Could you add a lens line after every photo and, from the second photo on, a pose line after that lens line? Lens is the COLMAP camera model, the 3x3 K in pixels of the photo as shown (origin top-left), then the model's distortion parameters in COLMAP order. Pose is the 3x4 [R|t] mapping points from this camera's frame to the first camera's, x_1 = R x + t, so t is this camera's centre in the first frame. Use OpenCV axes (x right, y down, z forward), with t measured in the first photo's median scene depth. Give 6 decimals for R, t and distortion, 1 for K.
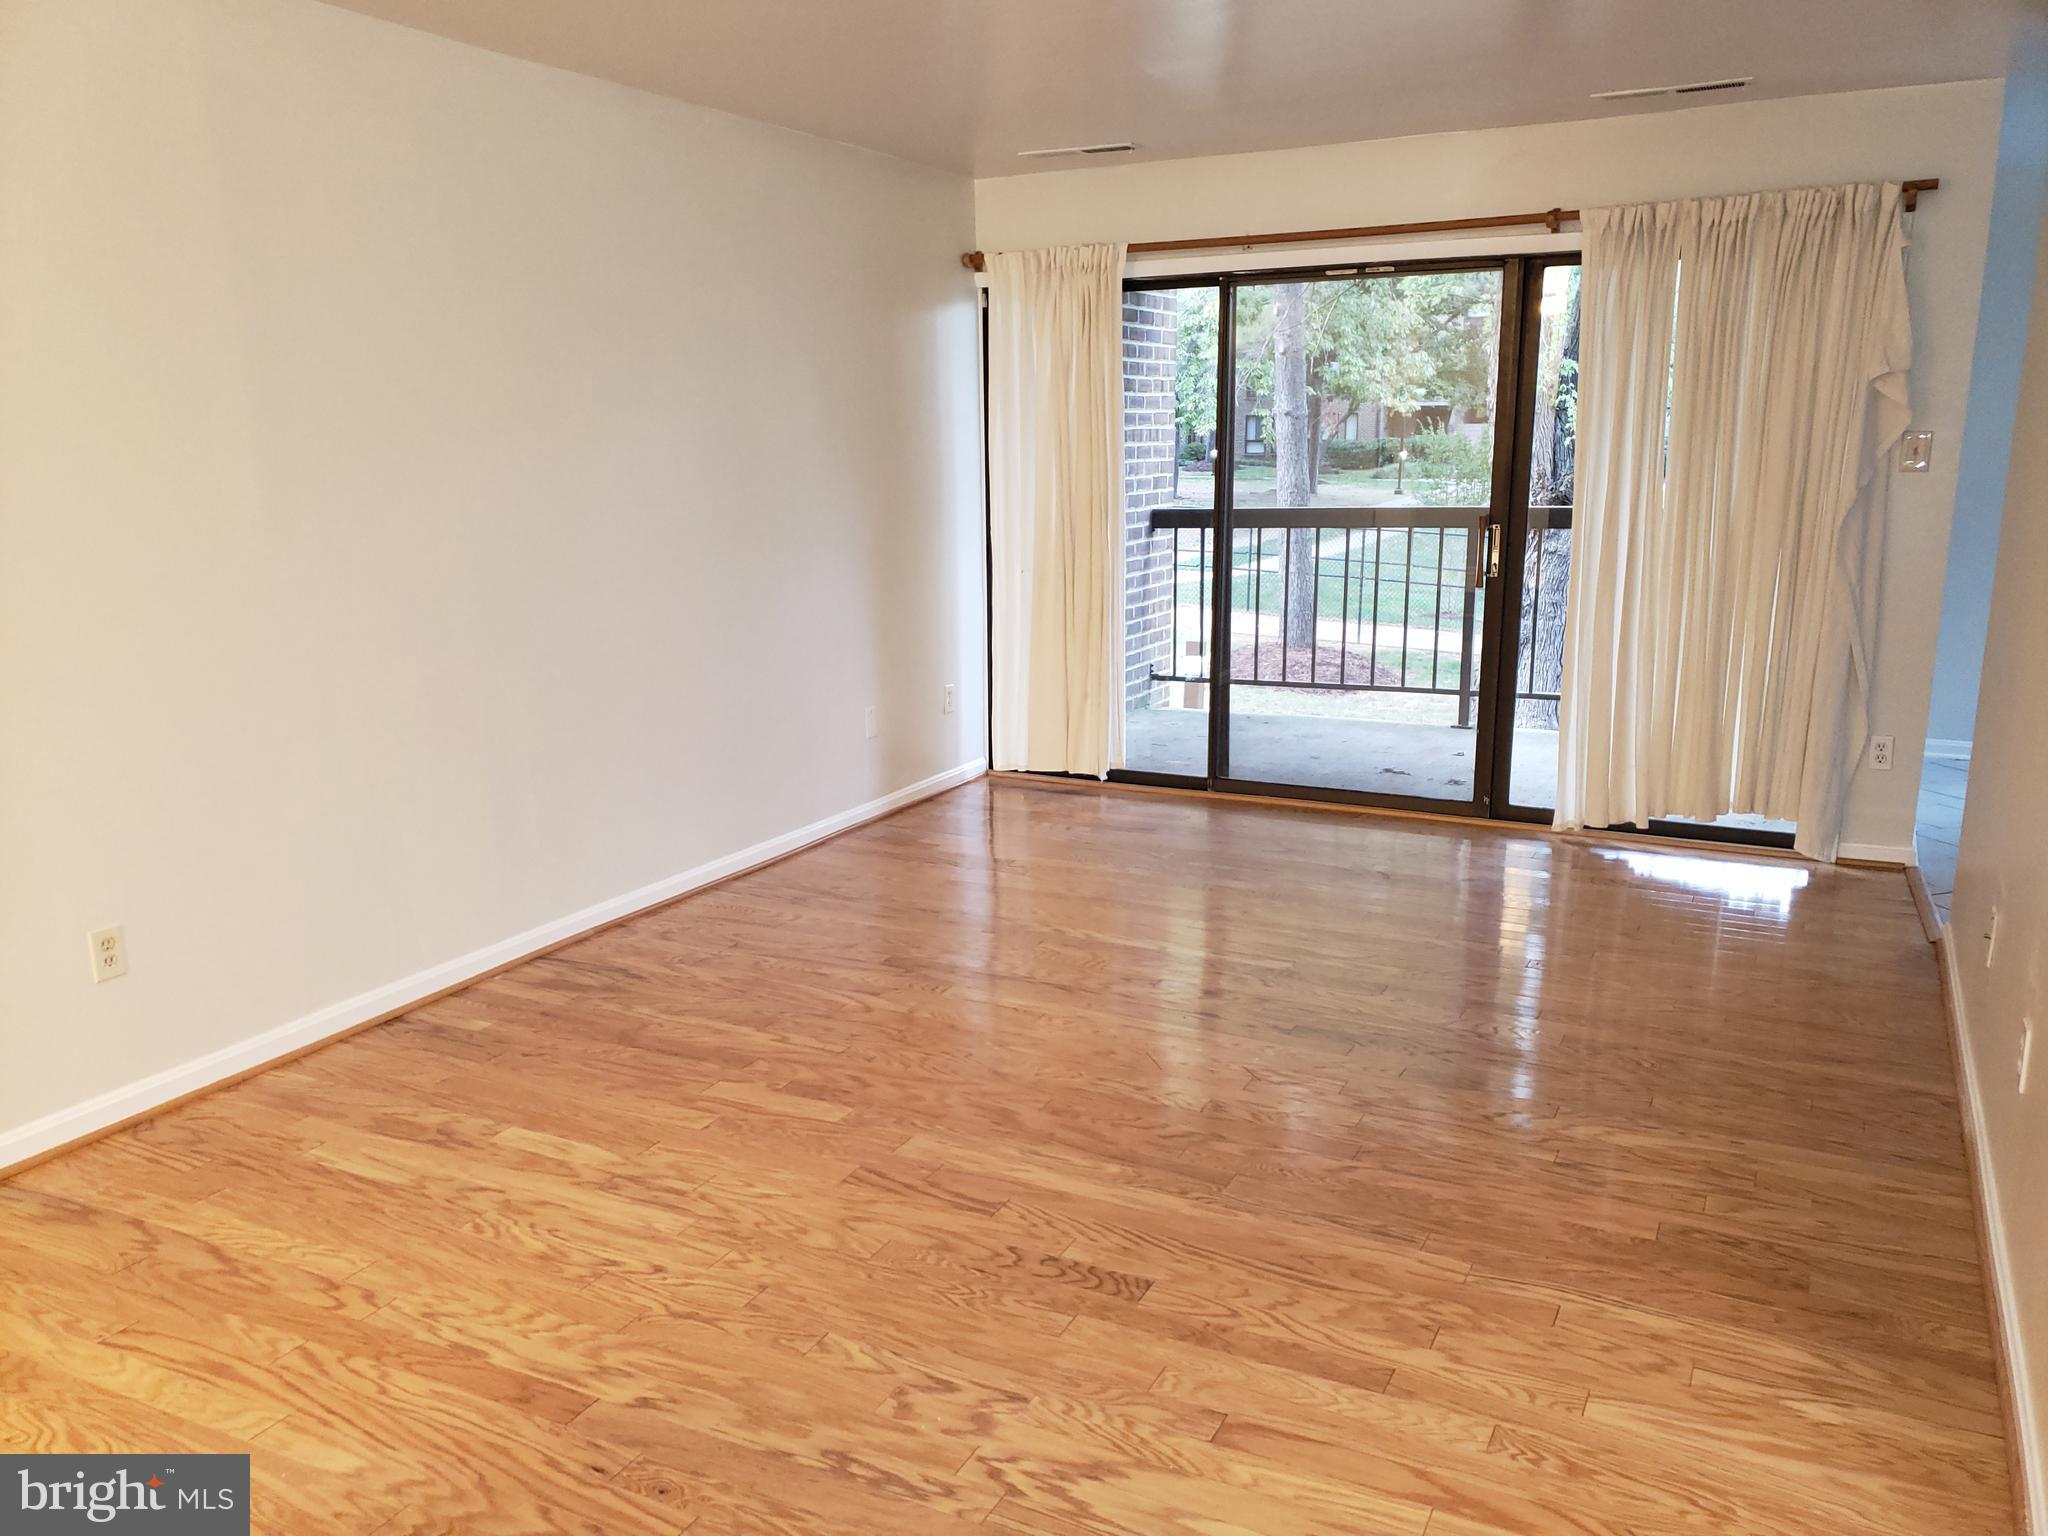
lens RADIAL K [[1600.9, 0, 1027.1], [0, 1600.9, 768.7], [0, 0, 1]] dist [0.019406, 0.024107]
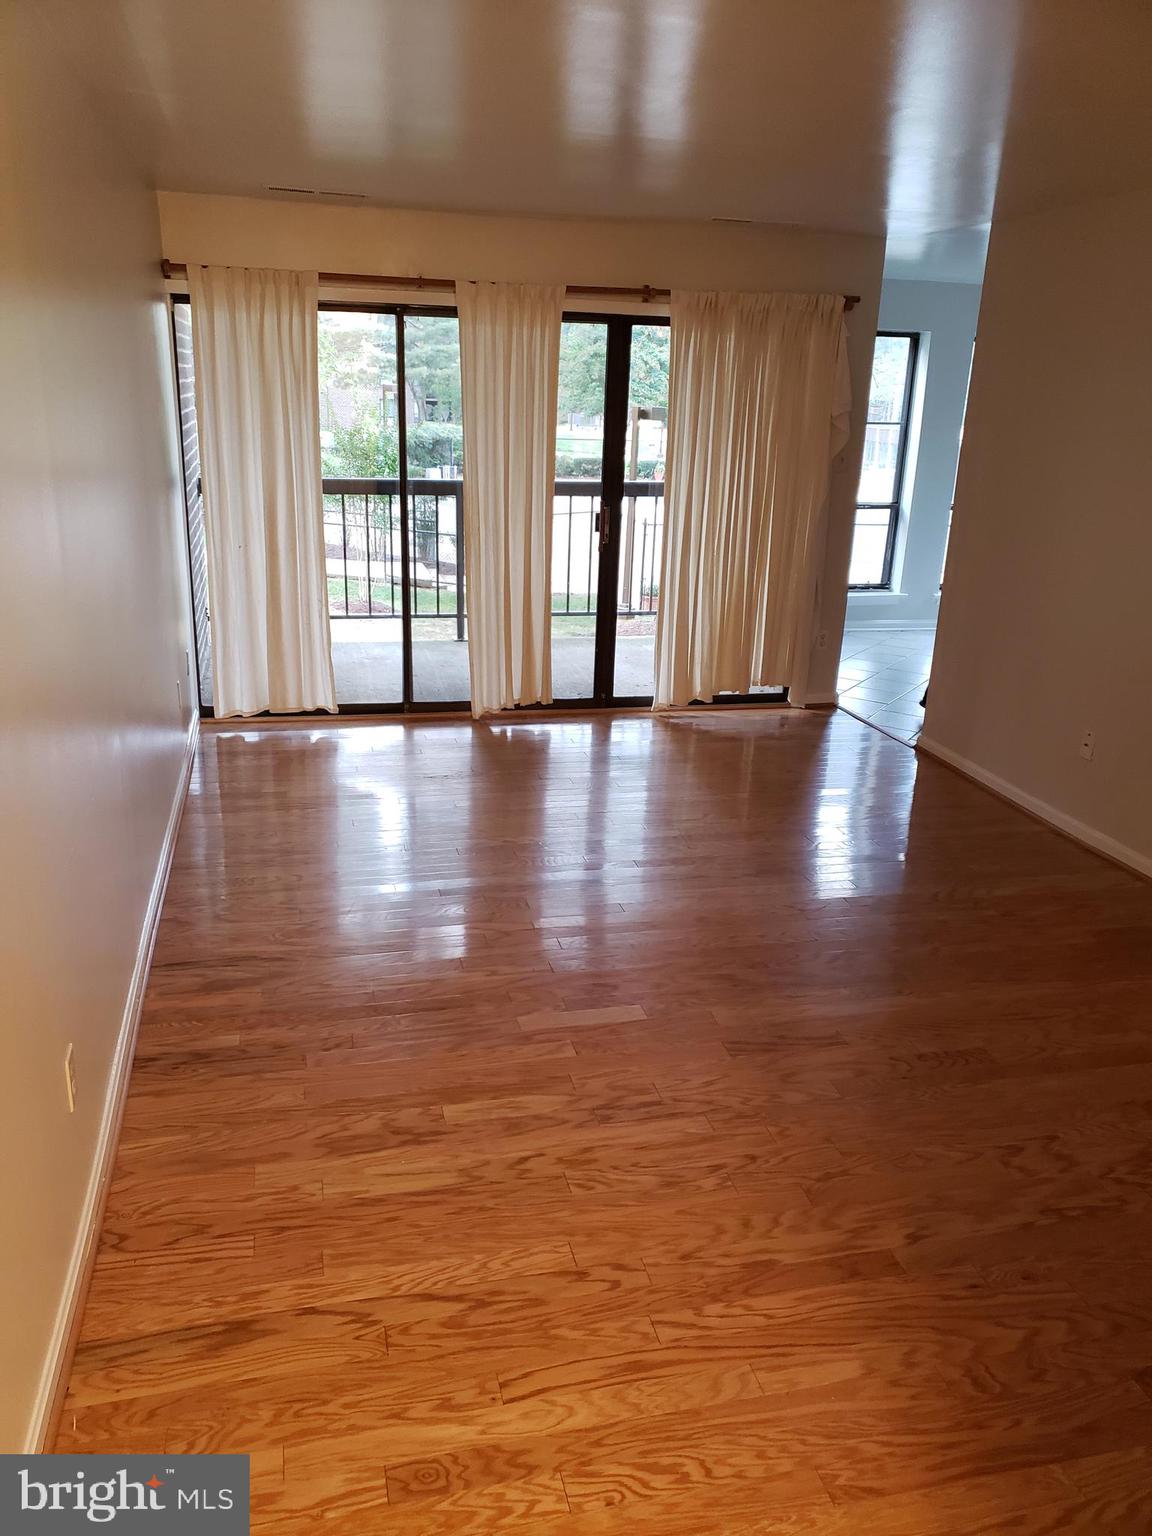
lens RADIAL K [[1200.6, 0, 578.0], [0, 1200.6, 770.9], [0, 0, 1]] dist [0.019406, 0.024107]
pose [[0.758667, -0.165139, 0.630201, -0.729861], [0.095315, 0.985067, 0.143384, -0.121315], [-0.644468, -0.048713, 0.763078, 0.294660]]
